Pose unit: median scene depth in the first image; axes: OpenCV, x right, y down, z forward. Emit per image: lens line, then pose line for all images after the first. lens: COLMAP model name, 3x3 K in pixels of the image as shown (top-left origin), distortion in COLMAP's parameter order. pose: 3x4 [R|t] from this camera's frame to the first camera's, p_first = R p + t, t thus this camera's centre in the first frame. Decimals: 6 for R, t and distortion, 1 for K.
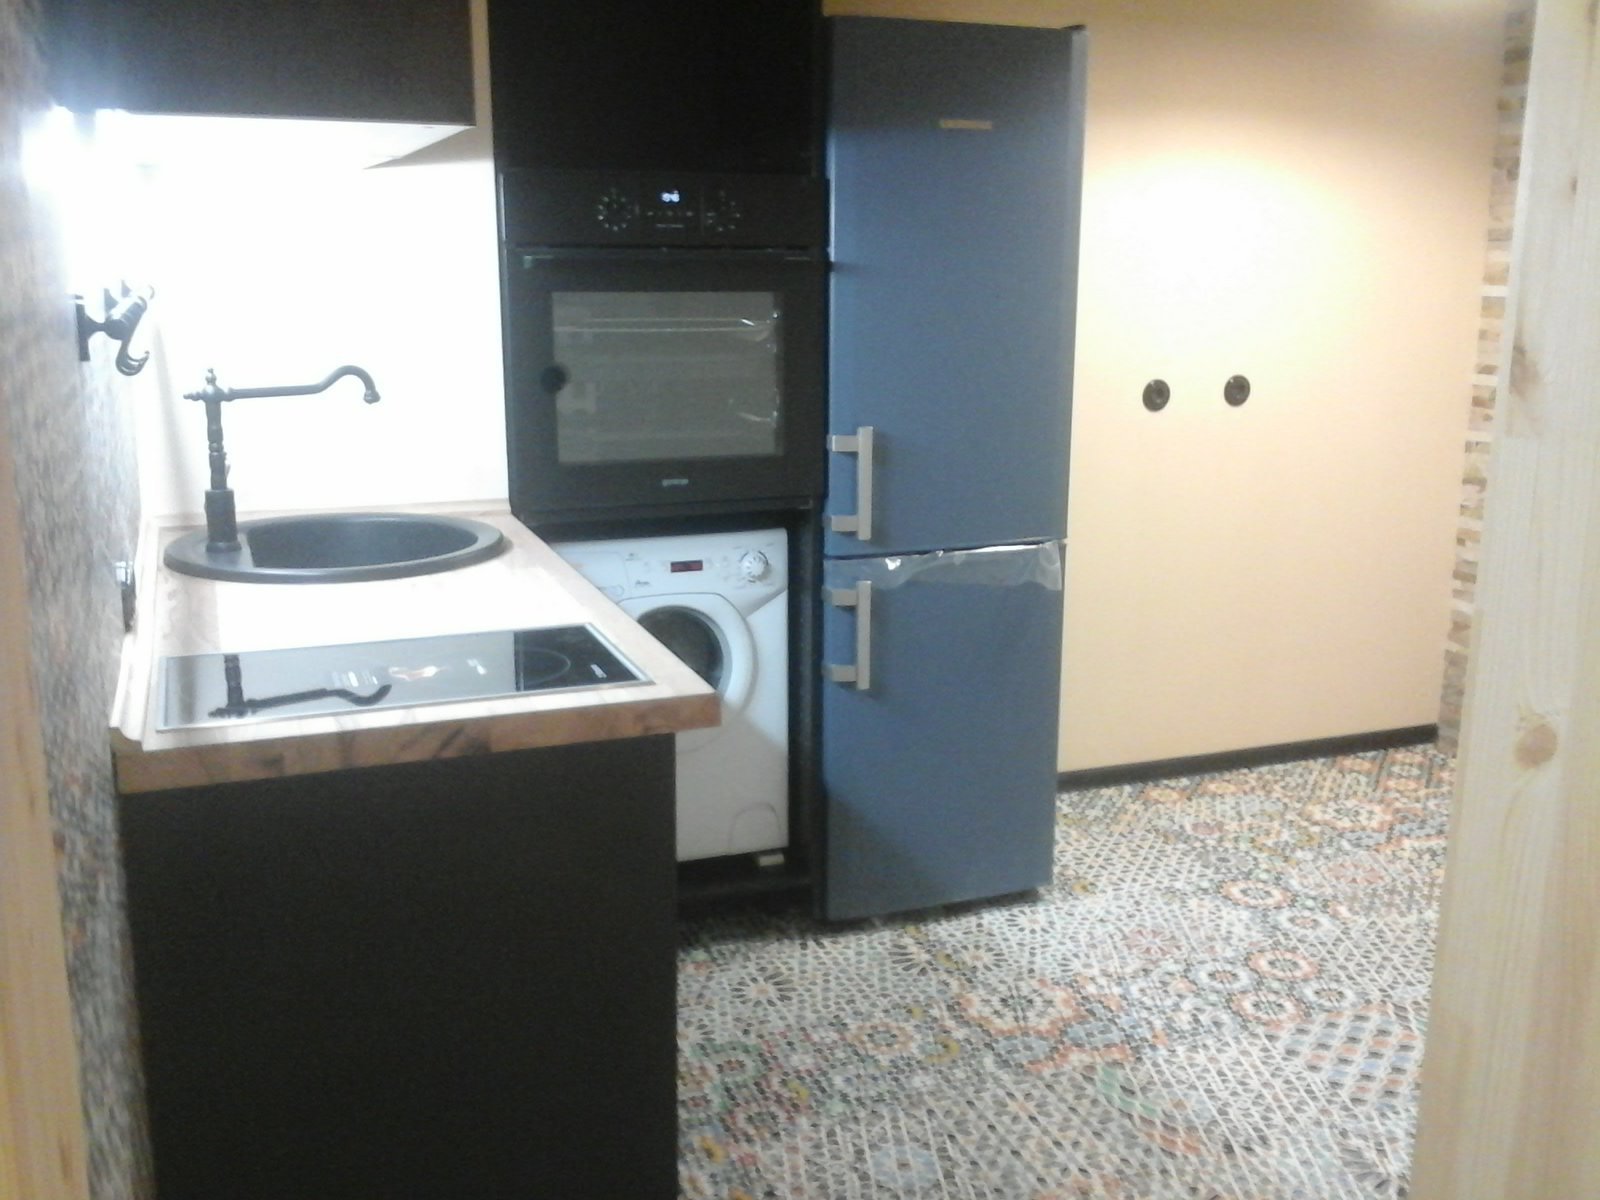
lens RADIAL K [[1532.9, 0, 809.6], [0, 1532.9, 600.1], [0, 0, 1]] dist [0.102020, -0.219630]
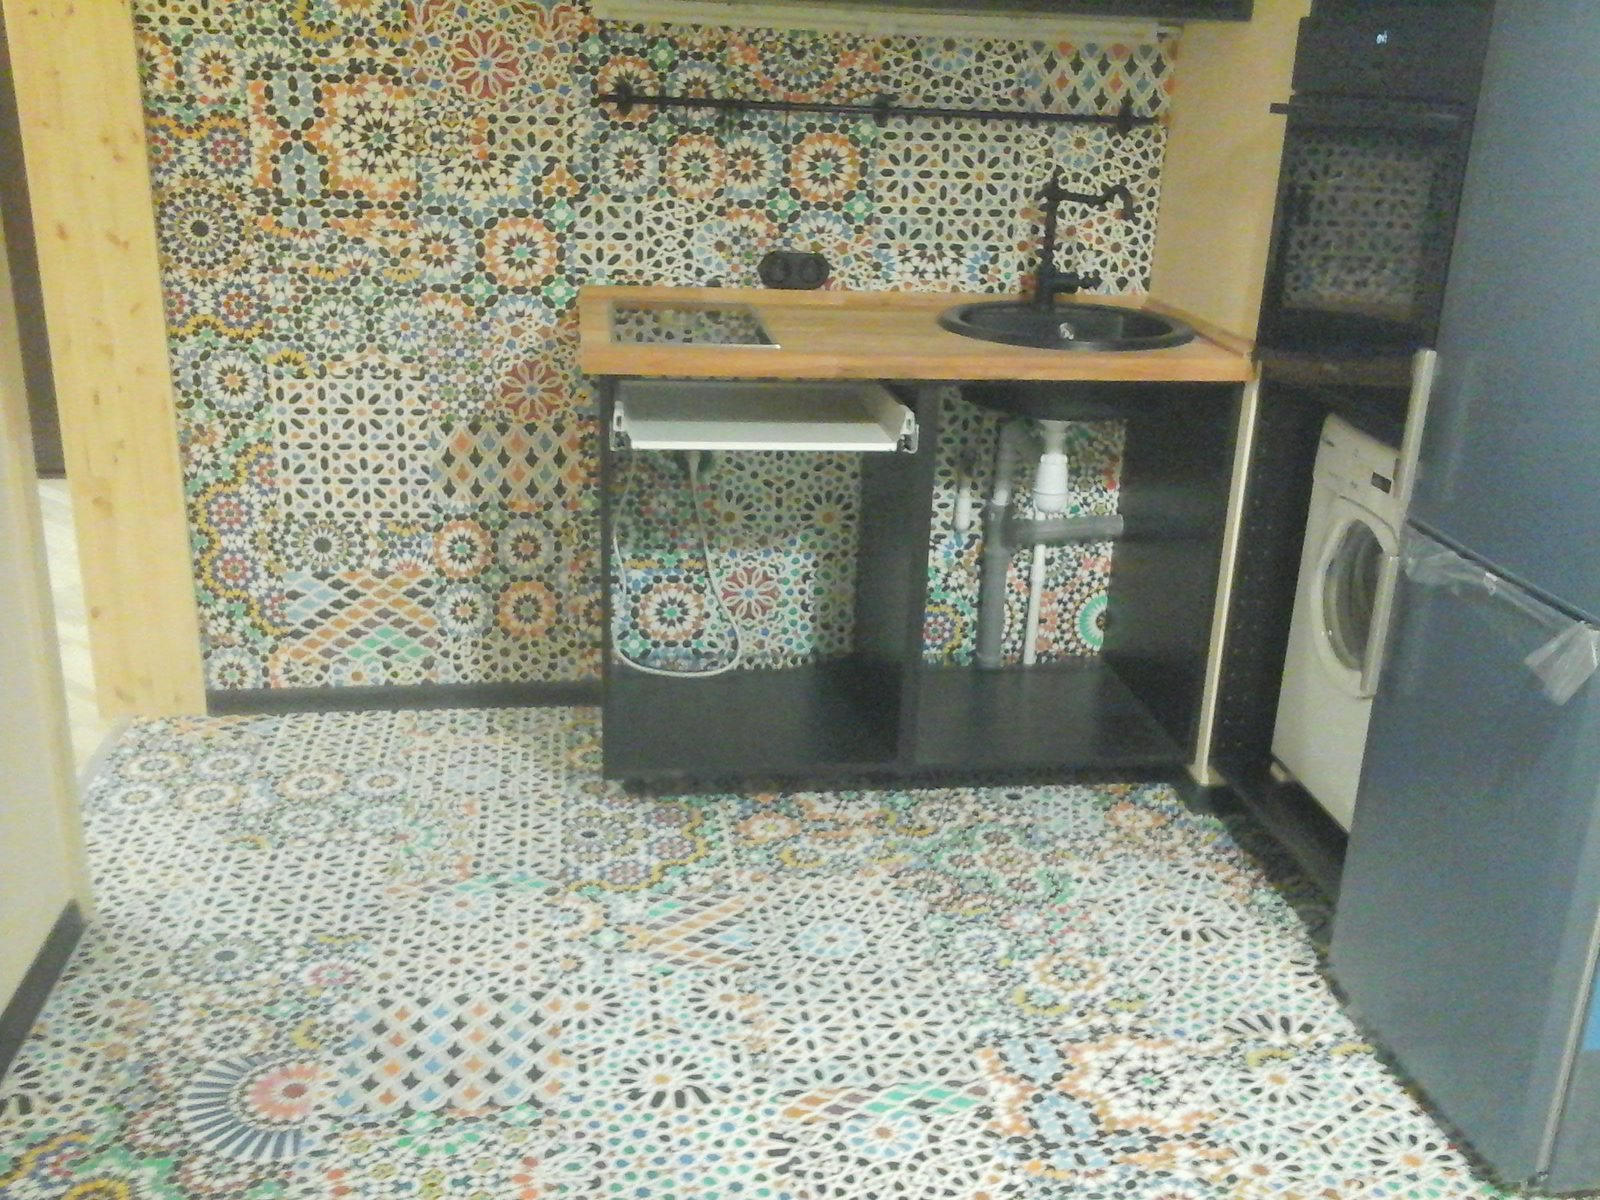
lens RADIAL K [[1534.4, 0, 853.8], [0, 1534.4, 599.1], [0, 0, 1]] dist [0.227396, -0.749735]
pose [[-0.194174, 0.306008, -0.932017, 0.701699], [-0.264437, 0.898601, 0.350128, -0.166170], [0.944653, 0.314446, -0.093565, 0.729619]]
